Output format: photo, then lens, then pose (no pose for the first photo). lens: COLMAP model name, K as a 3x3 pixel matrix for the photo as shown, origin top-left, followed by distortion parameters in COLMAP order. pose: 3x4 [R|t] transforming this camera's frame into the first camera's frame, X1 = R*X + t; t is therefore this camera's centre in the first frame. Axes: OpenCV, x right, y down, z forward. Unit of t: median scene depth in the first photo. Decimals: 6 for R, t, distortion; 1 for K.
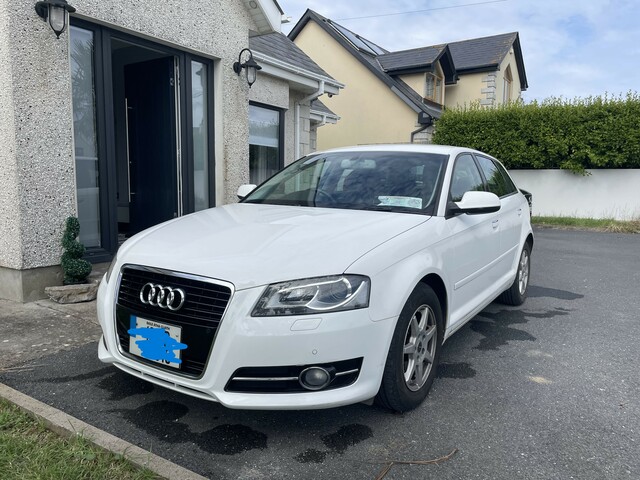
lens RADIAL K [[500.1, 0, 324.3], [0, 500.1, 242.8], [0, 0, 1]] dist [0.091288, -0.136259]
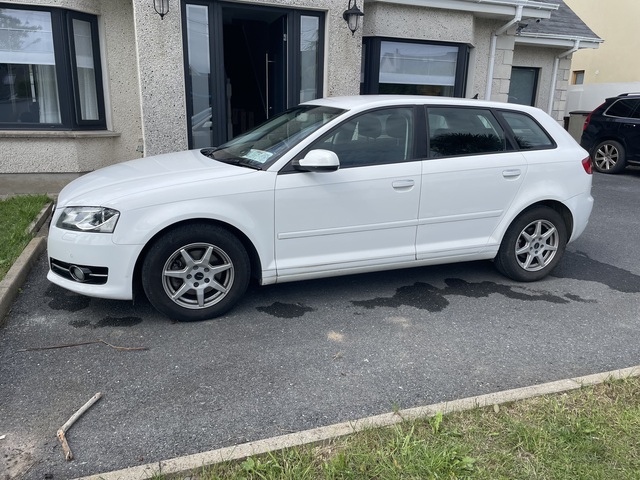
lens RADIAL K [[500.1, 0, 324.3], [0, 500.1, 242.8], [0, 0, 1]] dist [0.091288, -0.136259]
pose [[0.785279, 0.161809, -0.597624, 0.788282], [-0.081412, 0.983850, 0.159406, -0.065490], [0.613766, -0.076525, 0.785770, 0.150876]]
